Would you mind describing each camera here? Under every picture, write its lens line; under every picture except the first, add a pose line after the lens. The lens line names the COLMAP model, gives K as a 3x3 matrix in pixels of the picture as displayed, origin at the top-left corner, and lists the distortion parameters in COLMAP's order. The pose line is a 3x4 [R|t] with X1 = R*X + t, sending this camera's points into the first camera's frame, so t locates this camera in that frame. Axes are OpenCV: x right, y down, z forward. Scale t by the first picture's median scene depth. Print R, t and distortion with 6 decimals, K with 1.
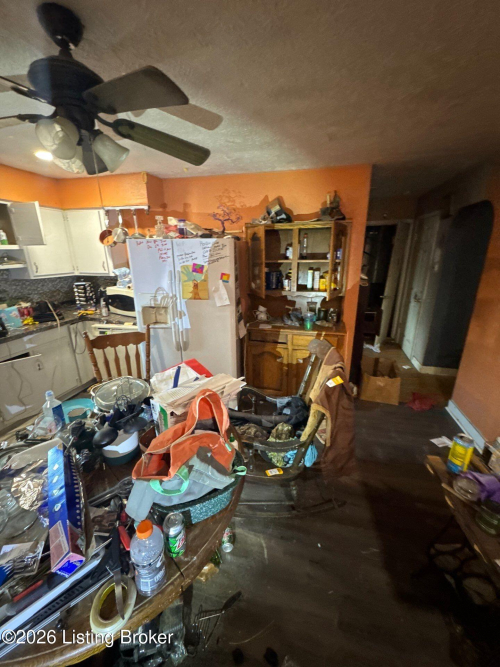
lens RADIAL K [[263.8, 0, 250.0], [0, 263.8, 333.5], [0, 0, 1]] dist [-0.002895, -0.000099]
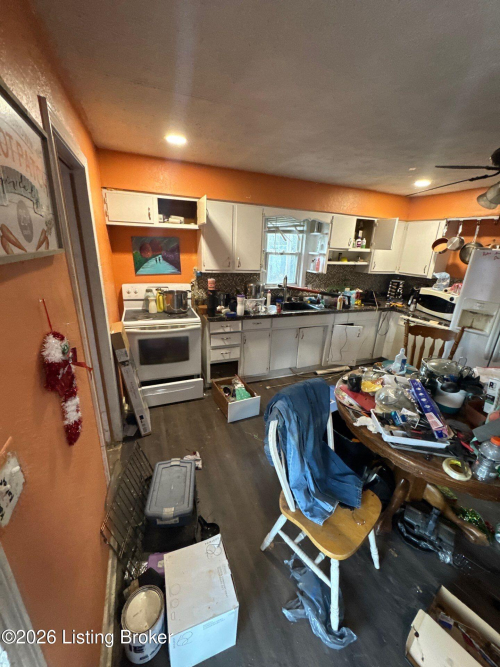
lens RADIAL K [[263.8, 0, 250.0], [0, 263.8, 333.5], [0, 0, 1]] dist [-0.002895, -0.000099]
pose [[0.594550, 0.285563, -0.751641, -0.067080], [-0.282458, 0.949407, 0.137272, 0.076410], [0.752813, 0.130692, 0.645129, -0.309945]]
